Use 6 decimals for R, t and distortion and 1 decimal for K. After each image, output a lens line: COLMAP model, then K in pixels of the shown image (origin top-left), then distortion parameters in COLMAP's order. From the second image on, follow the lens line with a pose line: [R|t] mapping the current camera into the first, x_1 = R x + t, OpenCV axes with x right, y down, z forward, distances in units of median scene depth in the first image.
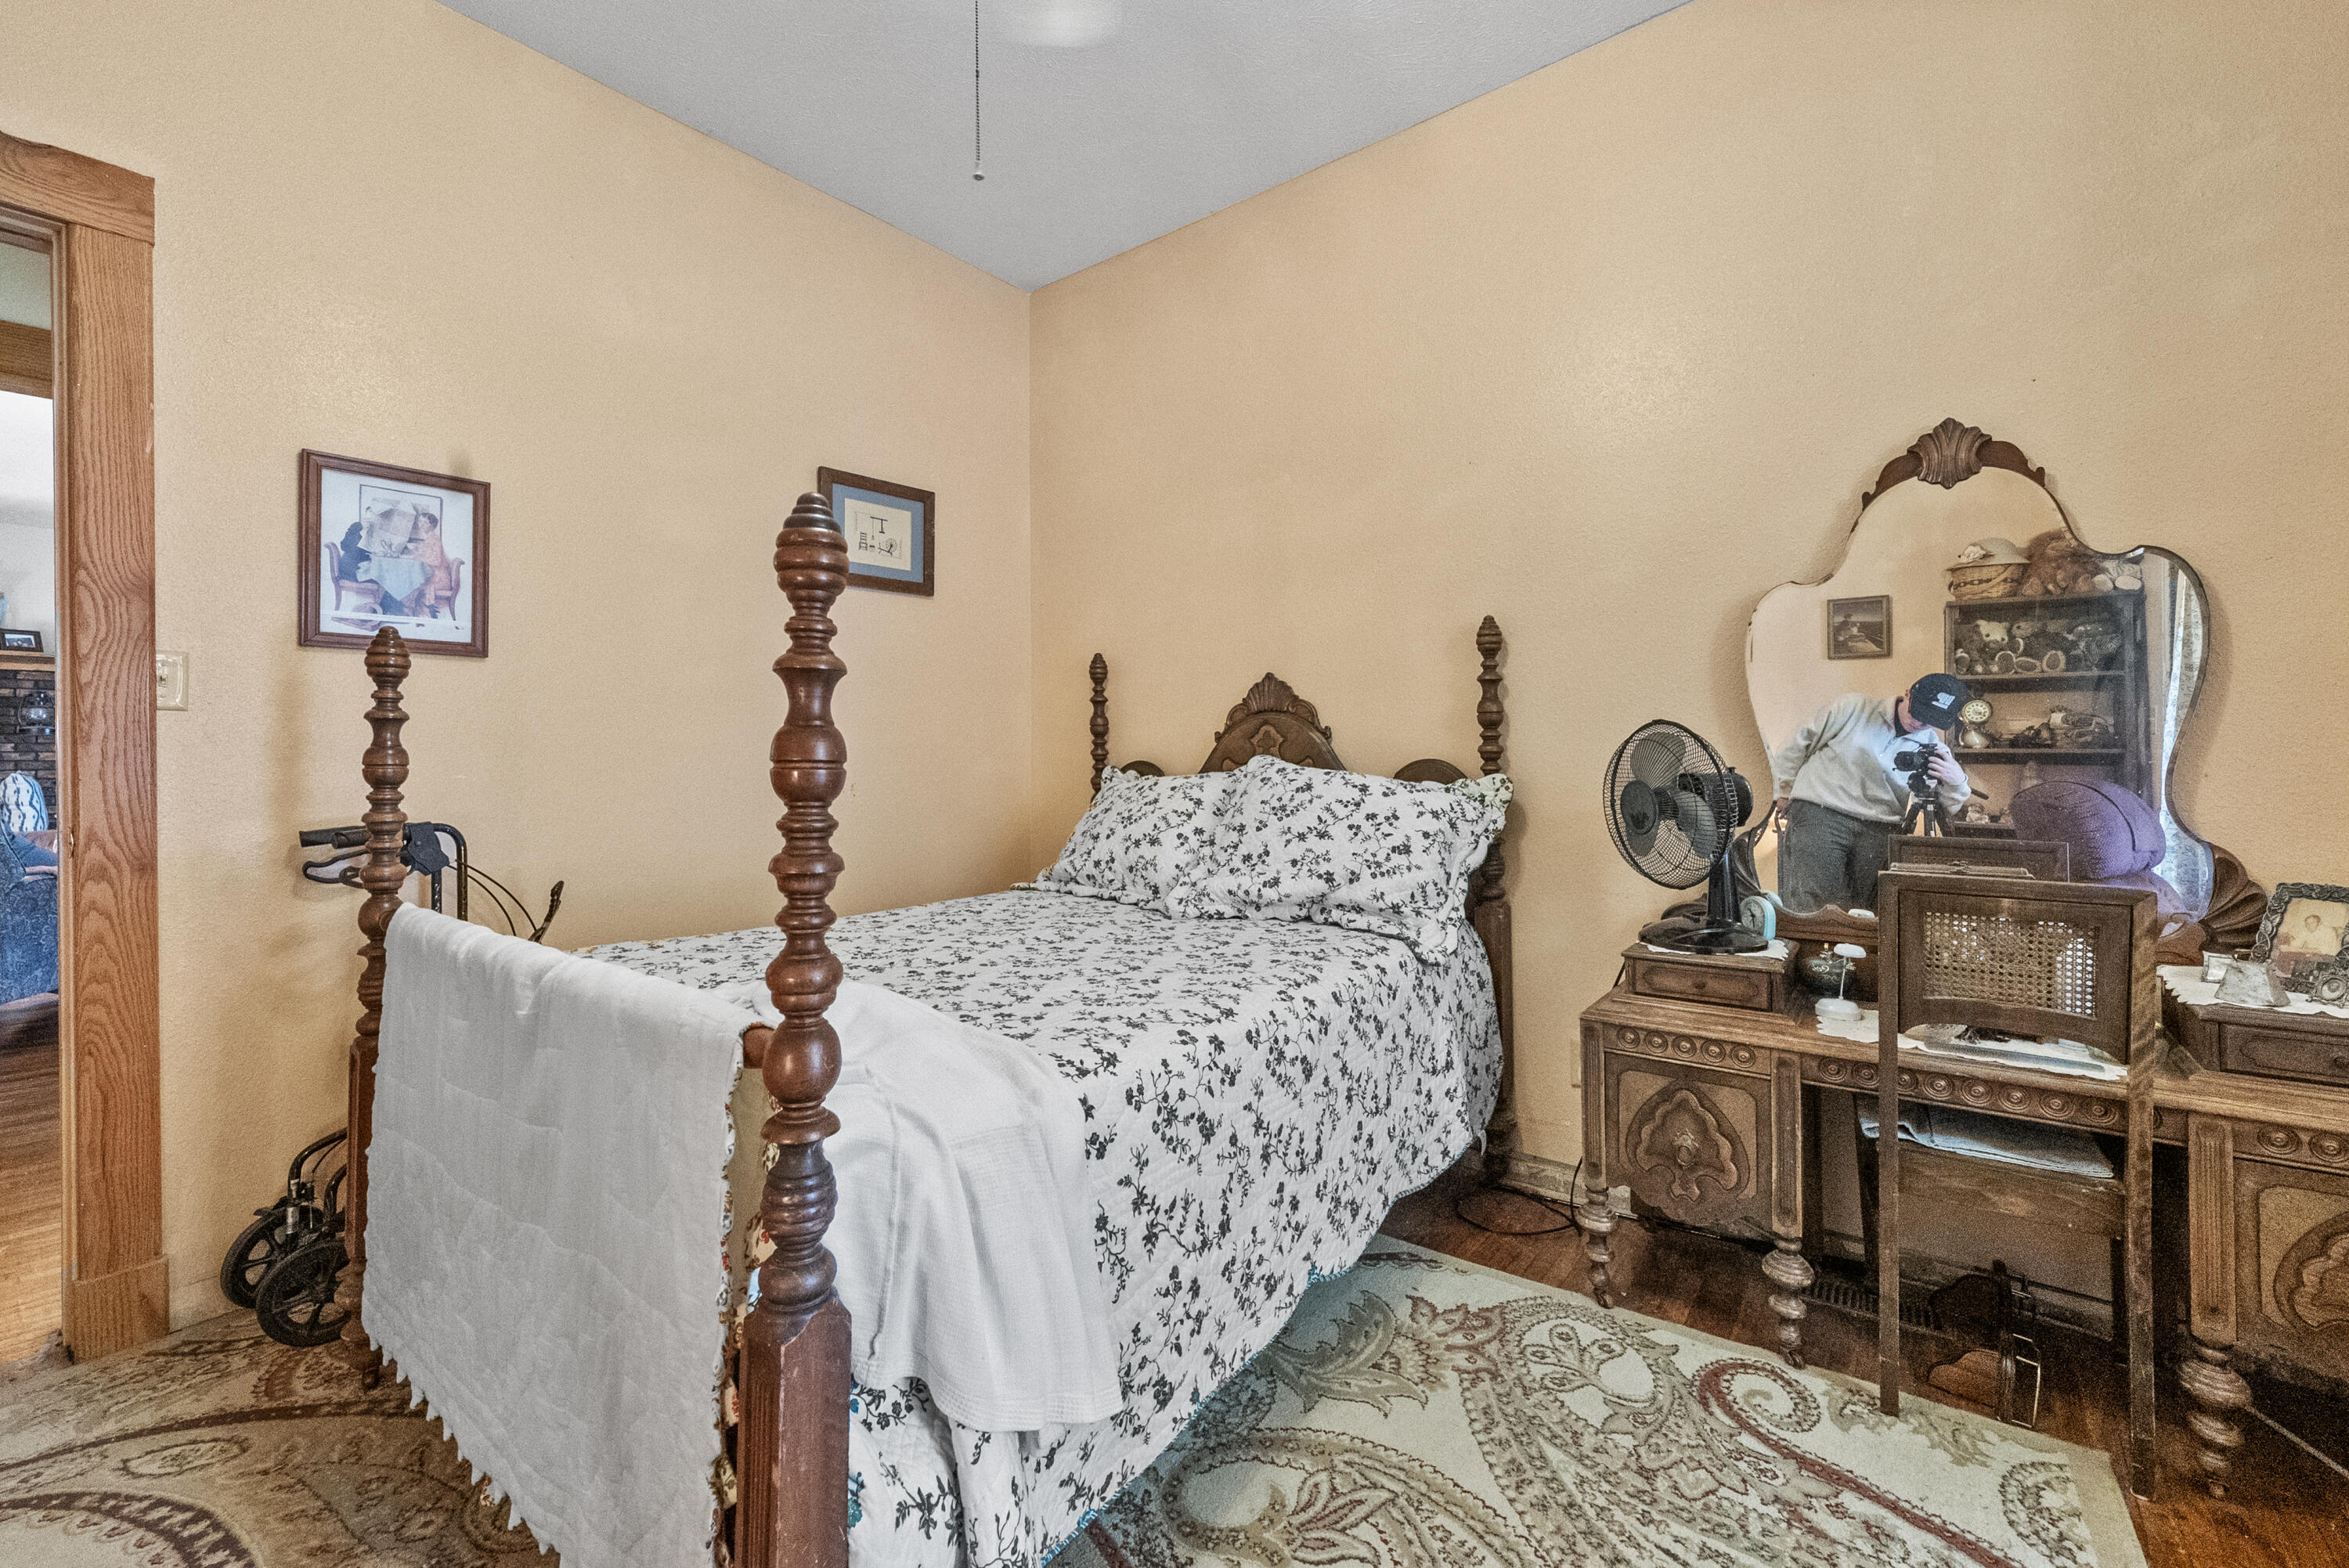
lens RADIAL K [[950.7, 0, 1174.5], [0, 950.7, 784.0], [0, 0, 1]] dist [-0.001043, -0.000034]
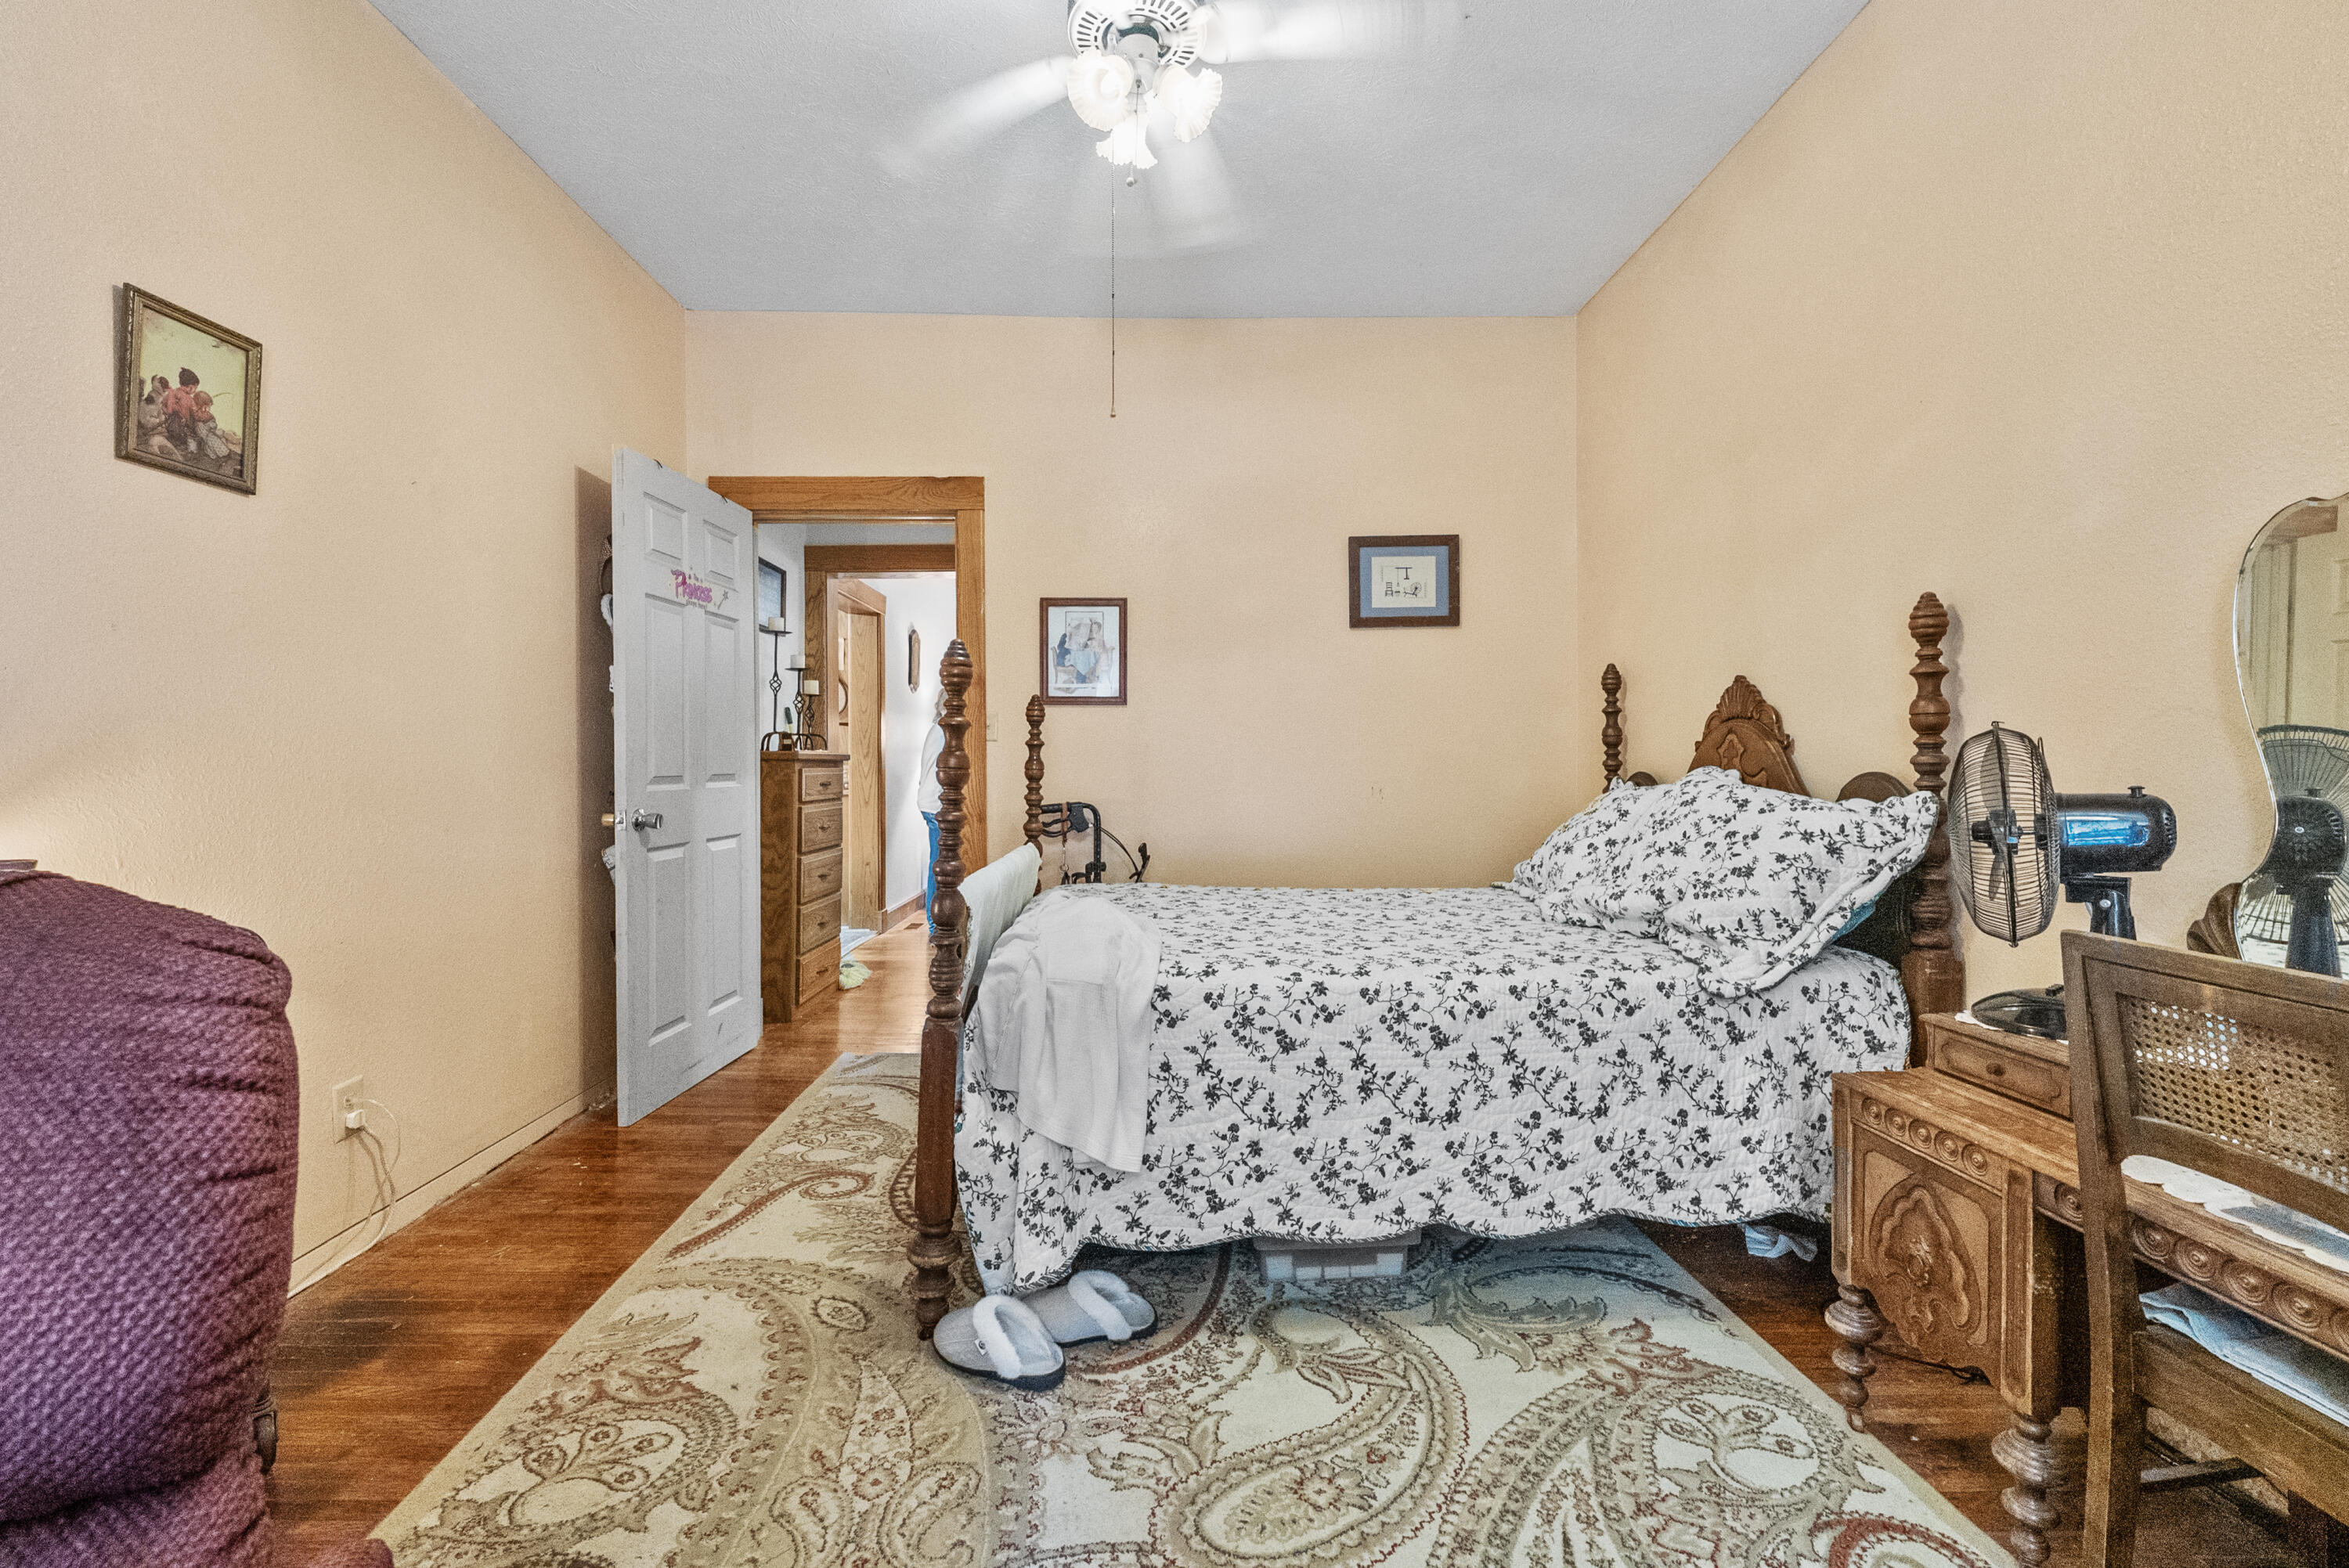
lens RADIAL K [[950.6, 0, 1175.6], [0, 950.6, 814.6], [0, 0, 1]] dist [-0.001713, -0.000183]
pose [[0.646735, 0.042993, -0.761502, 0.696758], [-0.026219, 0.999073, 0.034138, -0.002445], [0.762264, -0.002112, 0.647263, 0.005745]]
